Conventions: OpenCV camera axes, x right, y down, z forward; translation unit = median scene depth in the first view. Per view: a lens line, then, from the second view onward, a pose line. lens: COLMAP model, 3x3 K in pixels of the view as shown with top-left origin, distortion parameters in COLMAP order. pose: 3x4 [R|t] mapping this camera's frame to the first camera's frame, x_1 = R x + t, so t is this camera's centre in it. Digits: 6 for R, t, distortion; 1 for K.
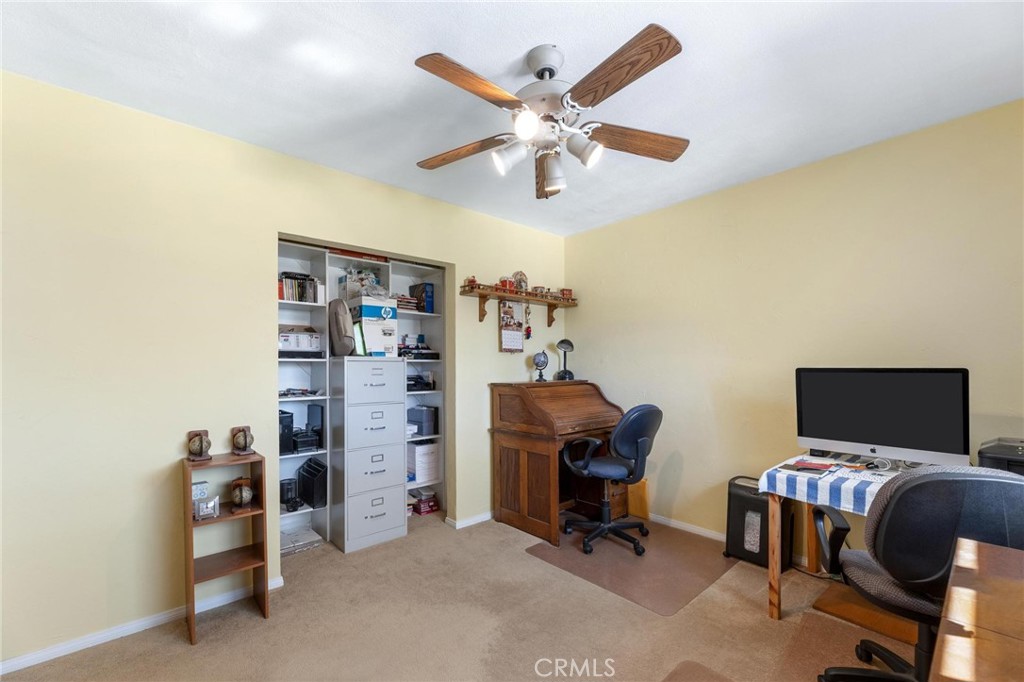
lens RADIAL K [[405.2, 0, 518.5], [0, 405.2, 367.6], [0, 0, 1]] dist [-0.002064, -0.000273]
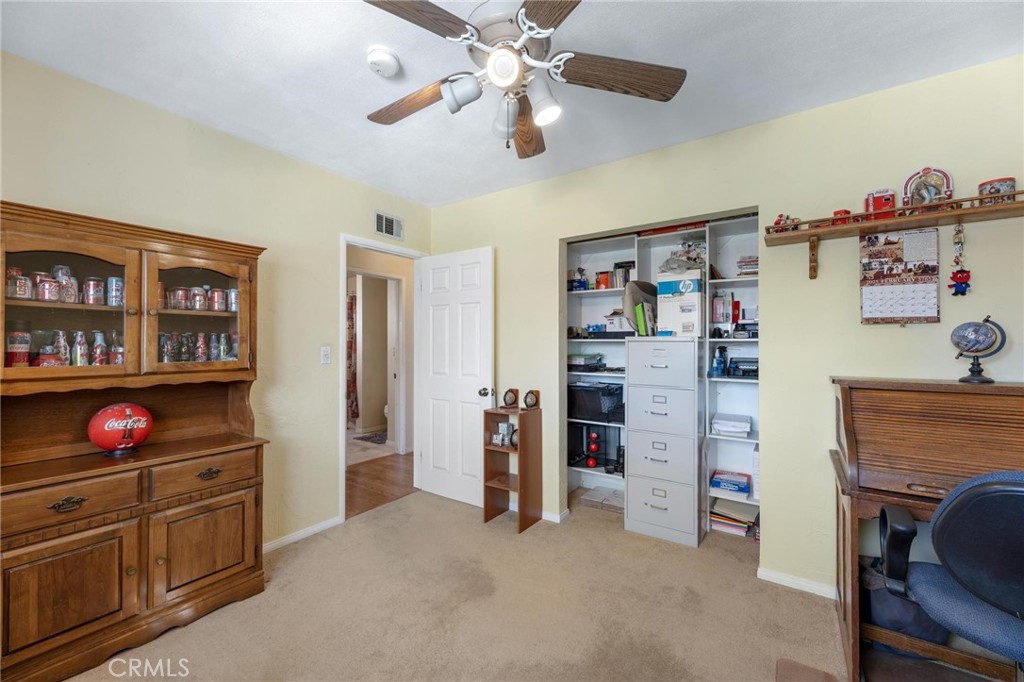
lens RADIAL K [[405.2, 0, 511.4], [0, 405.2, 339.9], [0, 0, 1]] dist [-0.002064, -0.000273]
pose [[0.243160, -0.003239, -0.969981, 0.392698], [-0.006417, 0.999967, -0.004947, -0.010141], [0.969965, 0.007427, 0.243131, 0.369510]]
